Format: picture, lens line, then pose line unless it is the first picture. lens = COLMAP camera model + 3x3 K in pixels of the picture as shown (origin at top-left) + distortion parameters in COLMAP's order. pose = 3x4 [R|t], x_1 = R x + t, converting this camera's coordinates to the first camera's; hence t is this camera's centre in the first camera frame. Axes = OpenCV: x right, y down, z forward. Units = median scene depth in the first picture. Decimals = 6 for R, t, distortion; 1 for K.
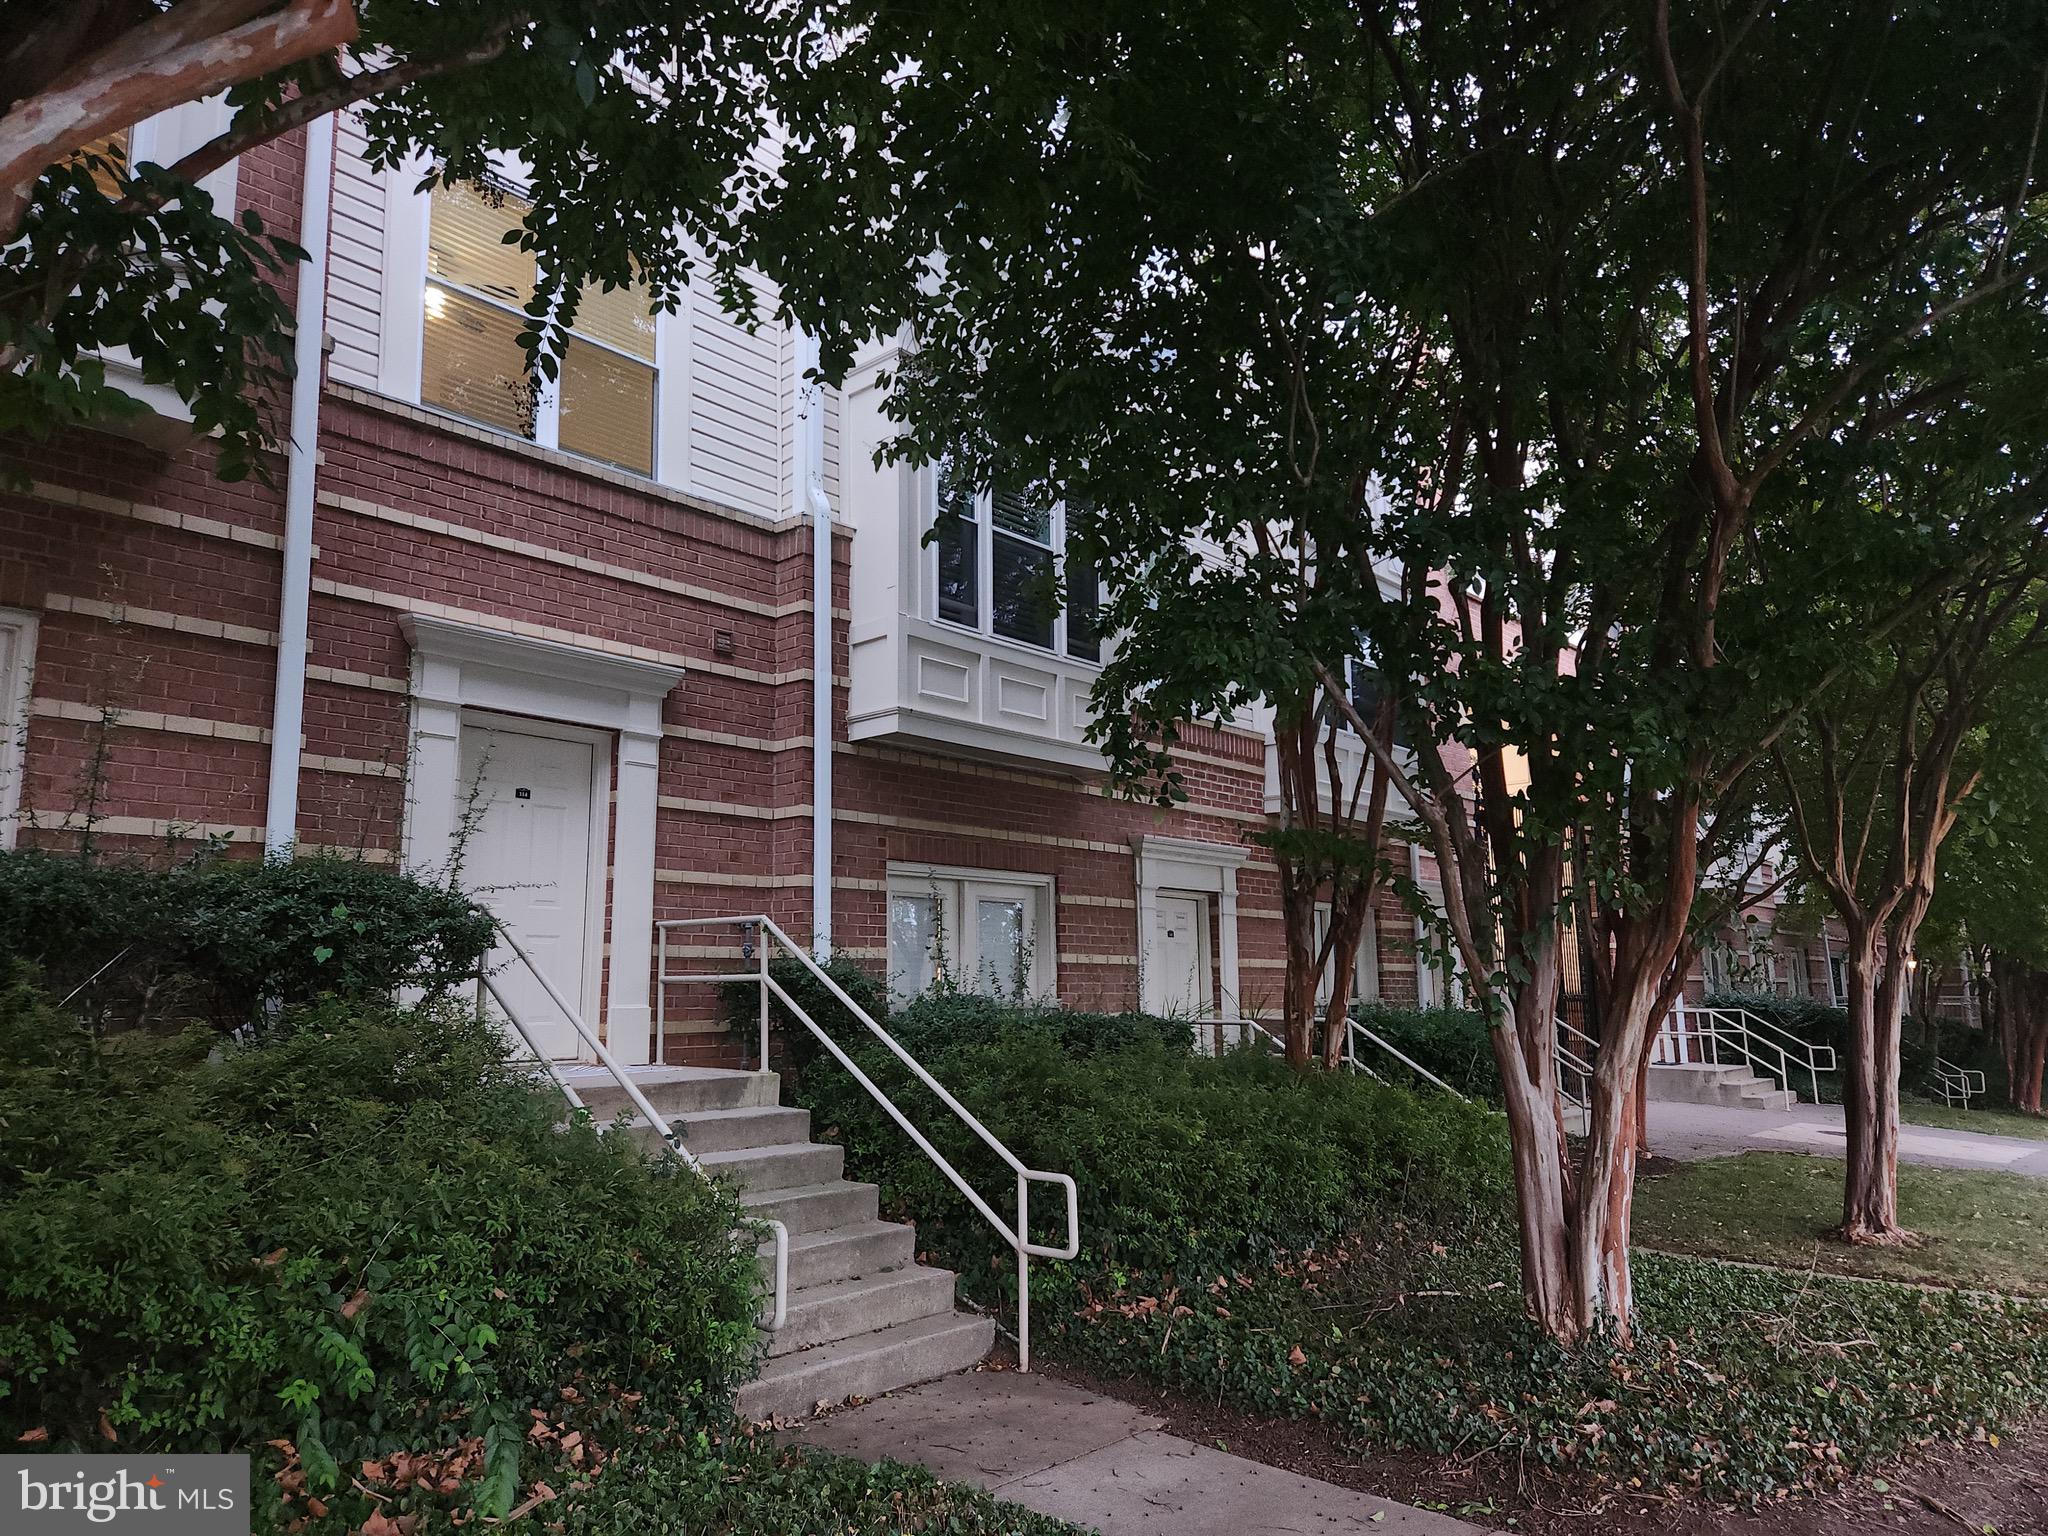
lens RADIAL K [[1358.3, 0, 1030.4], [0, 1358.3, 777.7], [0, 0, 1]] dist [0.072819, -0.027802]
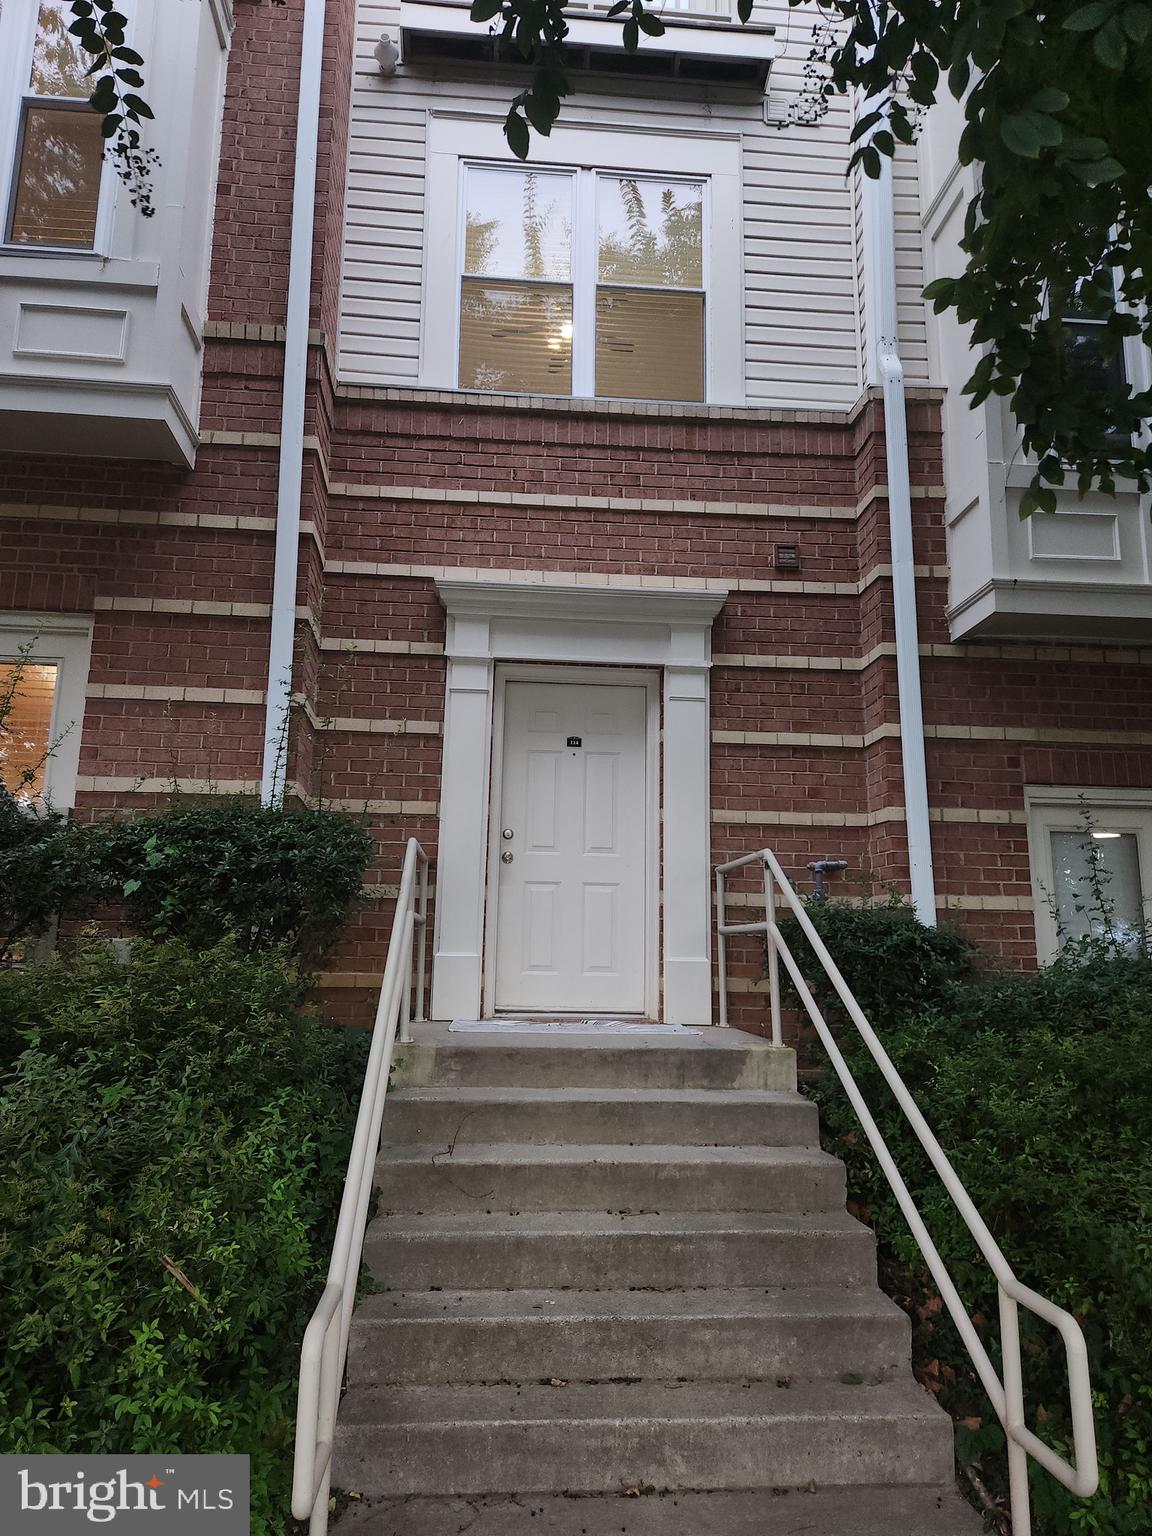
lens RADIAL K [[1018.7, 0, 568.9], [0, 1018.7, 772.9], [0, 0, 1]] dist [0.072819, -0.027802]
pose [[0.718729, -0.105587, -0.687227, 0.130415], [0.087957, 0.994269, -0.060773, 0.076198], [0.689705, -0.016767, 0.723897, 0.444690]]
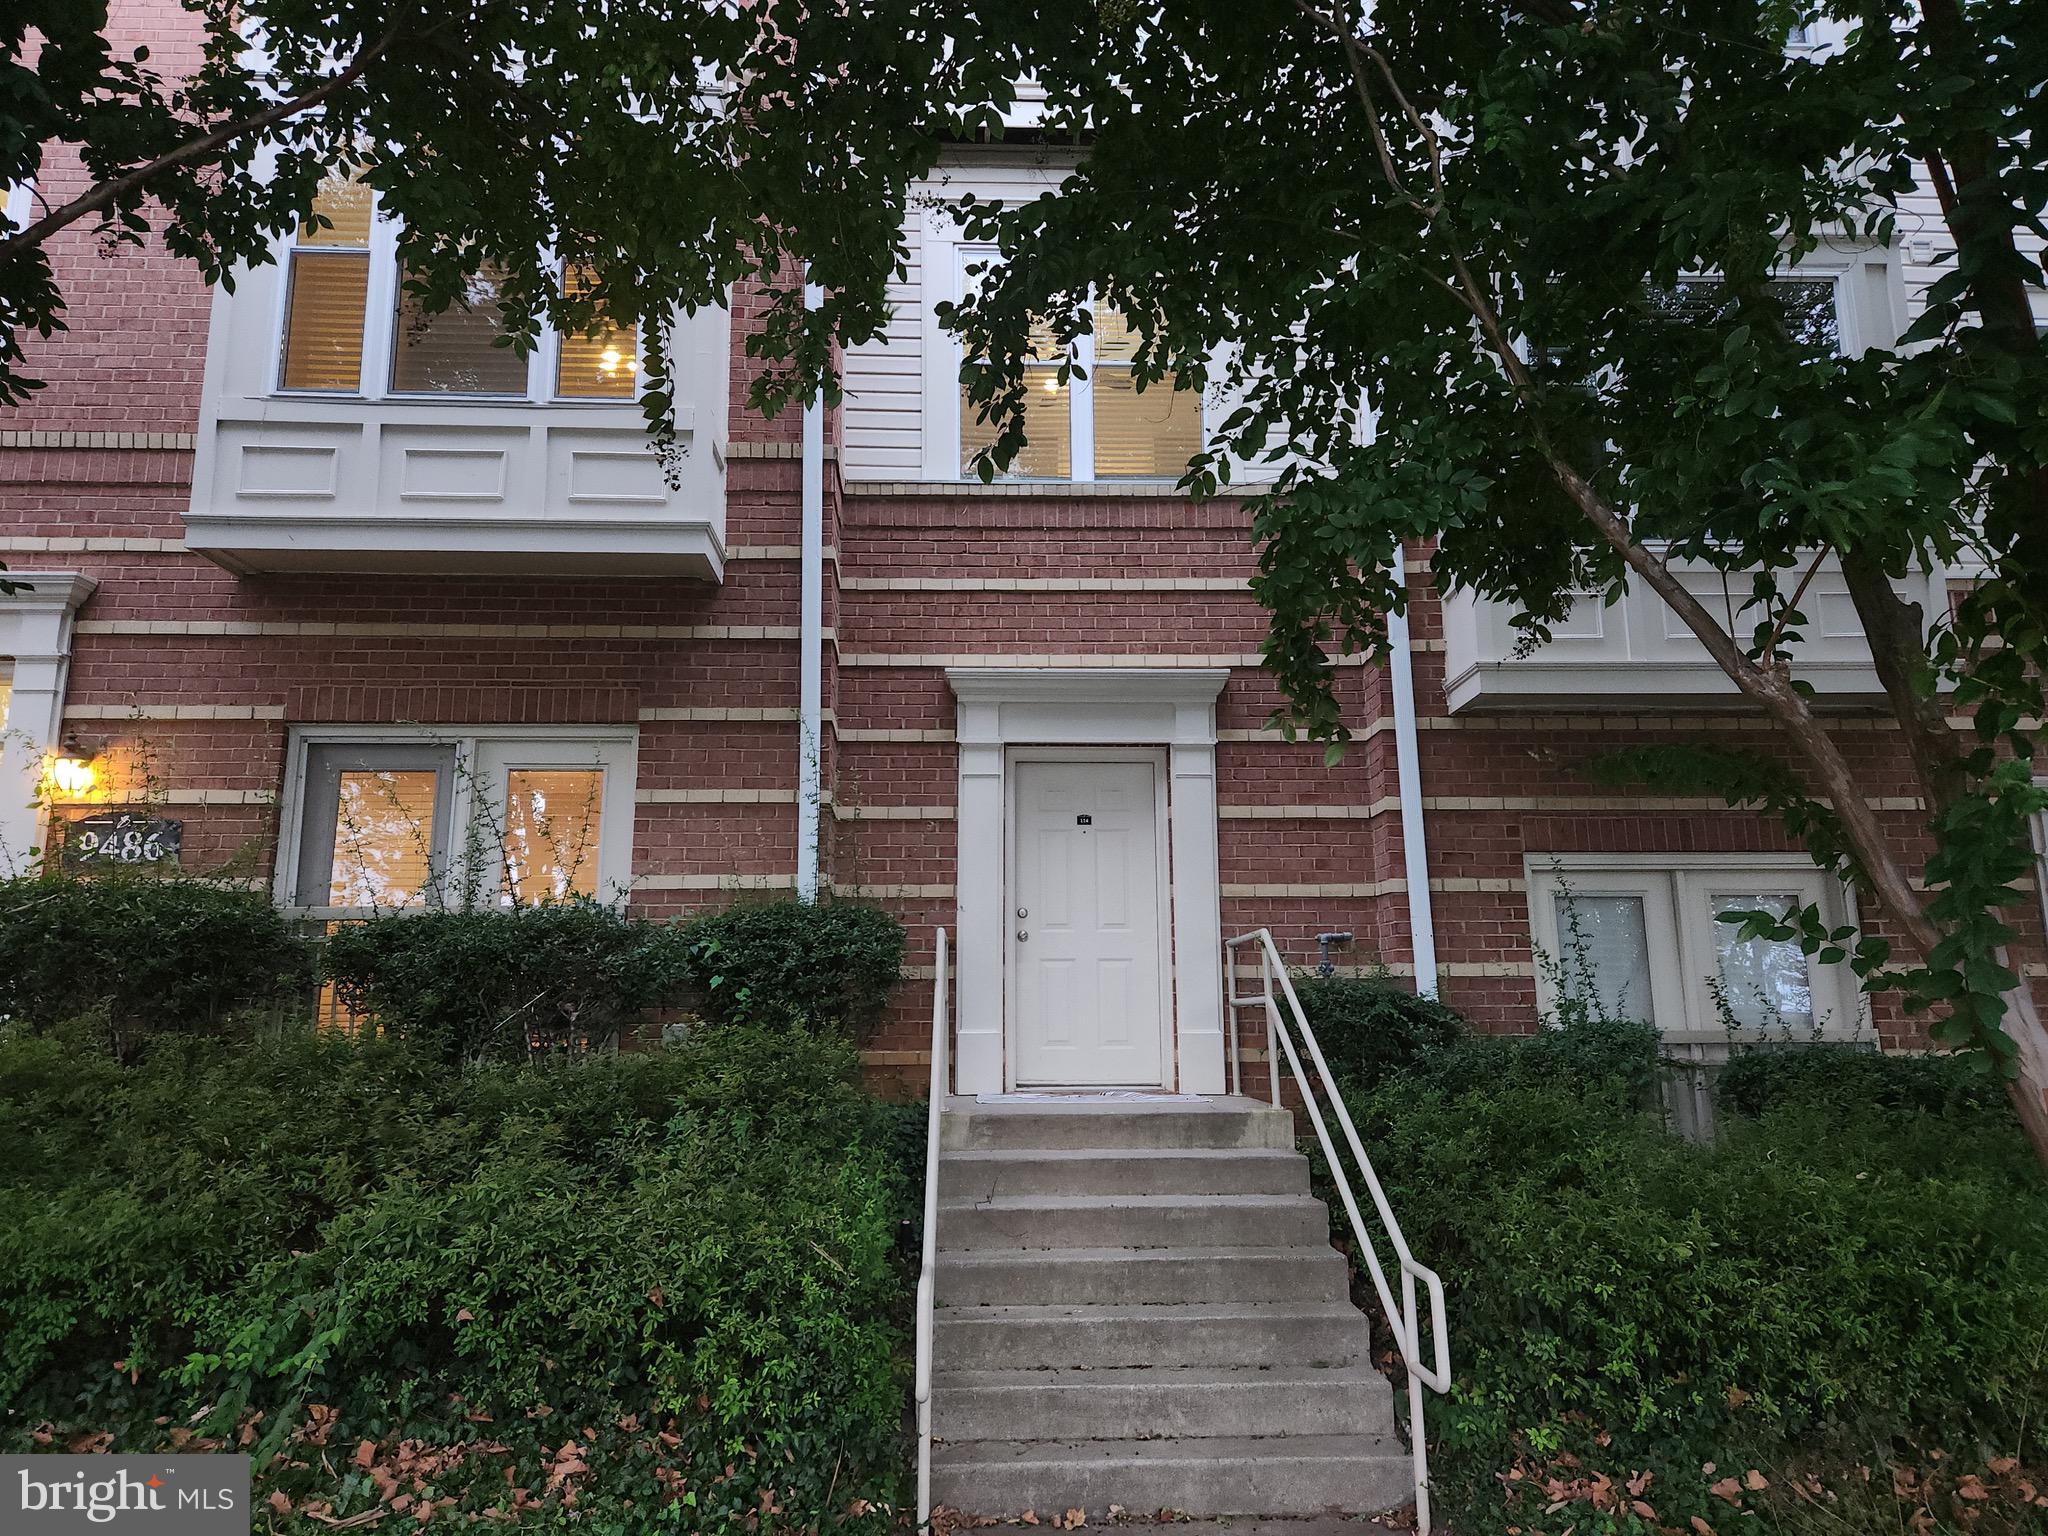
lens RADIAL K [[1358.3, 0, 1027.1], [0, 1358.3, 766.4], [0, 0, 1]] dist [0.072819, -0.027802]
pose [[0.685731, -0.136290, -0.714982, 0.317808], [0.116800, 0.990187, -0.076728, 0.043174], [0.718423, -0.030895, 0.694920, 0.259419]]
